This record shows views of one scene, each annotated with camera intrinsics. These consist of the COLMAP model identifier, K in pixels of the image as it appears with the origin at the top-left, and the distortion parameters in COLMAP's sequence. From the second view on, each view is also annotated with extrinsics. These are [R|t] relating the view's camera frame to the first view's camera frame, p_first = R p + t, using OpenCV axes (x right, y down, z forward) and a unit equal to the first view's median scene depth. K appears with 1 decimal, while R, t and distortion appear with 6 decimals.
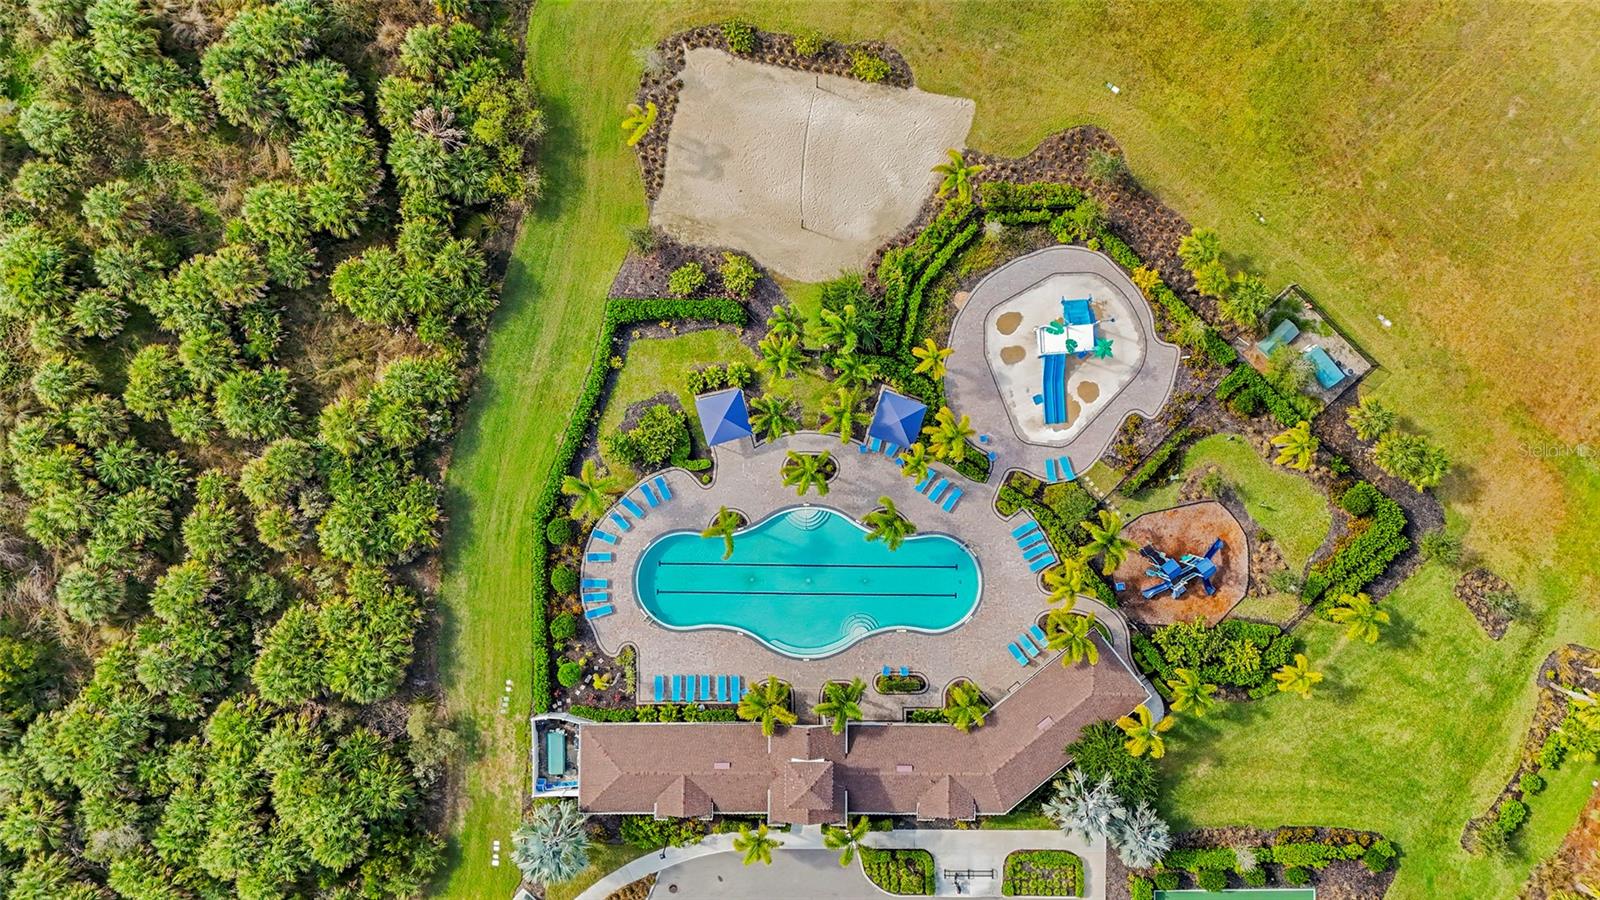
lens RADIAL K [[1063.7, 0, 800.0], [0, 1063.7, 450.0], [0, 0, 1]] dist [0.003429, -0.000253]
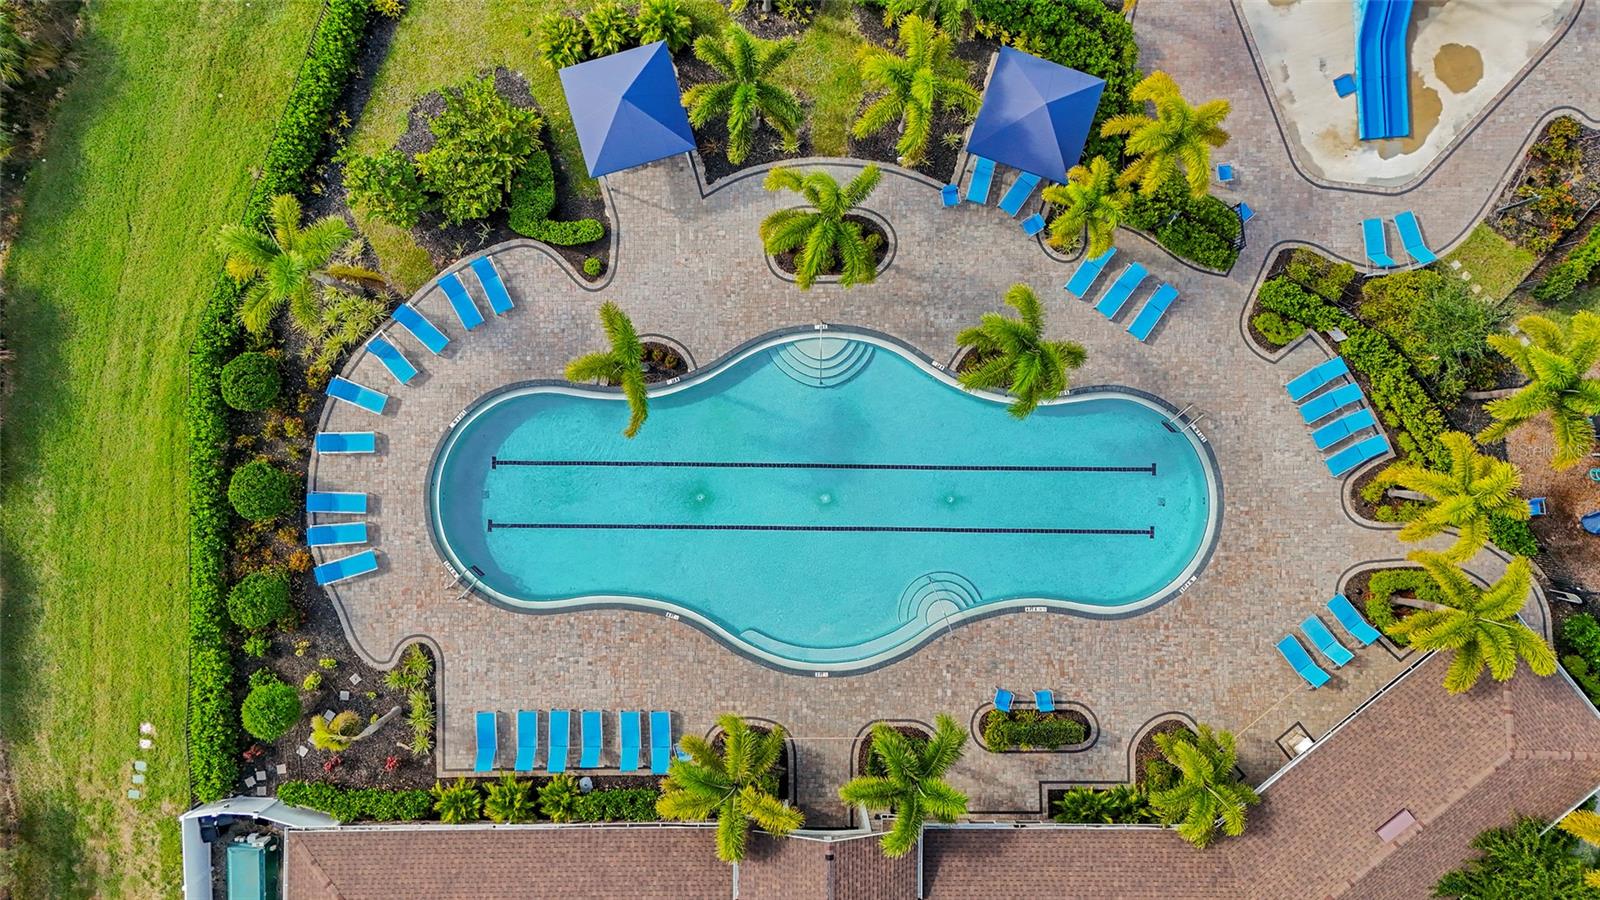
lens RADIAL K [[1191.7, 0, 800.0], [0, 1191.7, 450.0], [0, 0, 1]] dist [-0.003429, 0.000060]
pose [[0.999985, -0.003535, -0.004164, -0.000838], [0.003600, 0.999870, 0.015700, 0.096371], [0.004108, -0.015715, 0.999868, 0.509881]]
